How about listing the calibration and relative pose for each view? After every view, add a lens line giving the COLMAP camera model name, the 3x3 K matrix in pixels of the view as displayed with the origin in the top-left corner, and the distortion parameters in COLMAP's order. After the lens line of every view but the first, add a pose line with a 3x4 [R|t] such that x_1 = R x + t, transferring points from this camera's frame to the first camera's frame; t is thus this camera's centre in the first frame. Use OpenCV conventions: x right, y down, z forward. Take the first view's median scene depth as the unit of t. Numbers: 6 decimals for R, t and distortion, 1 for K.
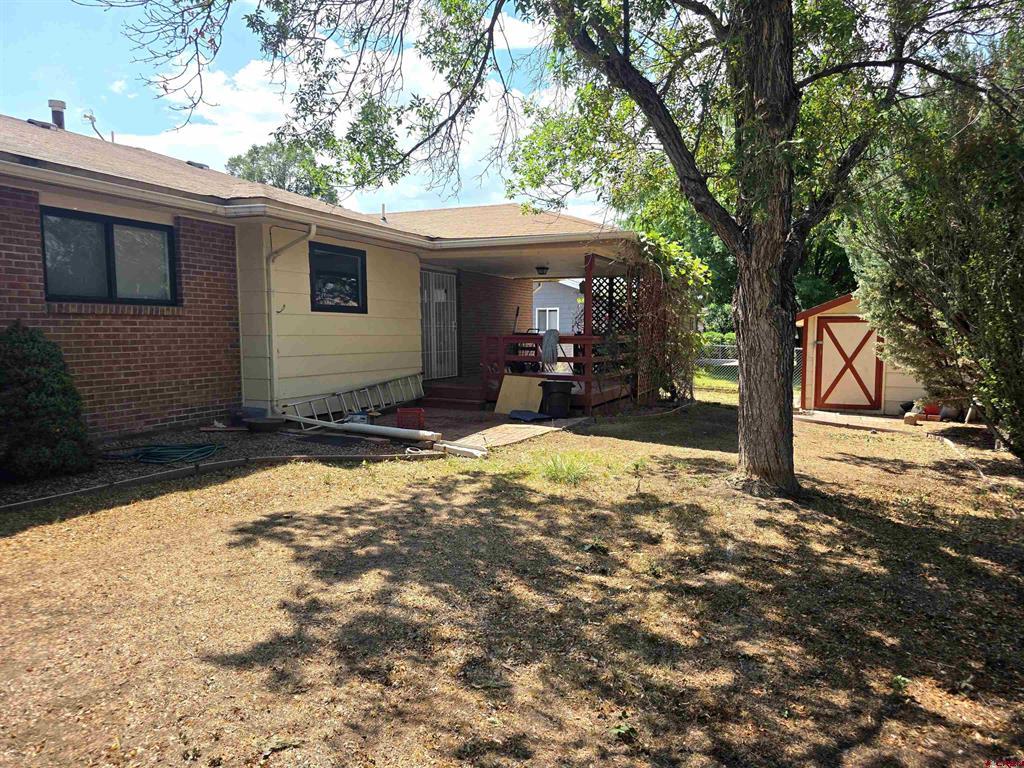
lens RADIAL K [[681.6, 0, 520.4], [0, 681.6, 384.8], [0, 0, 1]] dist [0.073051, -0.088078]
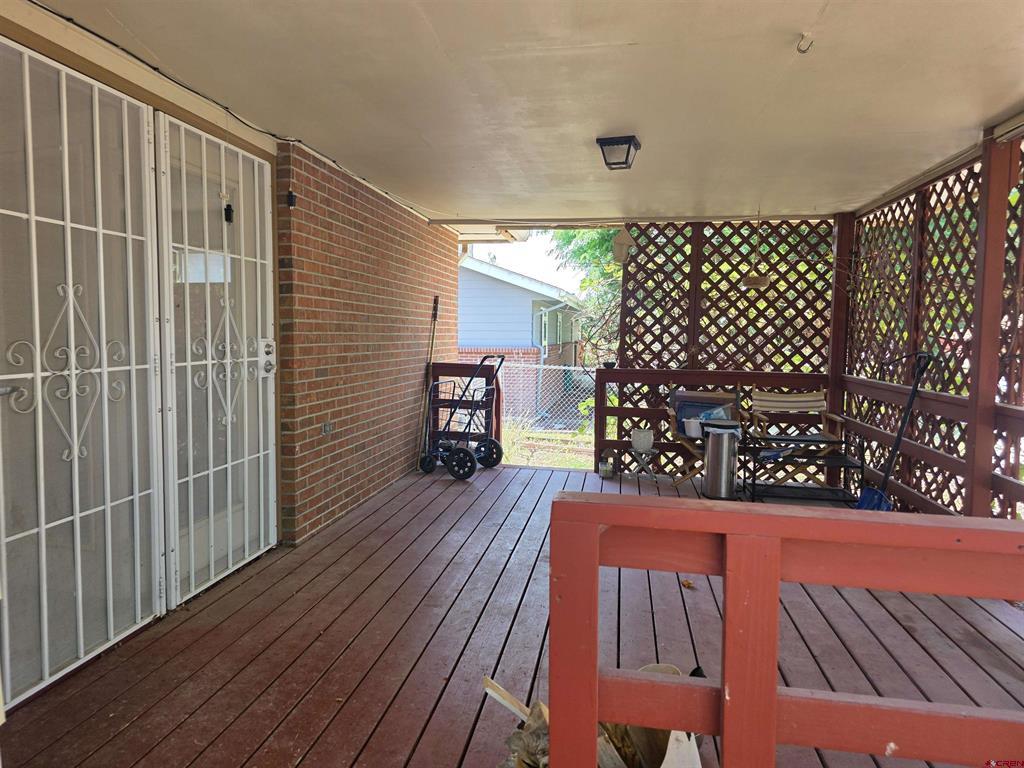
lens RADIAL K [[681.6, 0, 520.4], [0, 681.6, 384.8], [0, 0, 1]] dist [0.073051, -0.088078]
pose [[0.970759, 0.006795, 0.239961, -0.058424], [-0.010232, 0.999862, 0.013078, -0.069227], [-0.239839, -0.015151, 0.970695, 0.644792]]
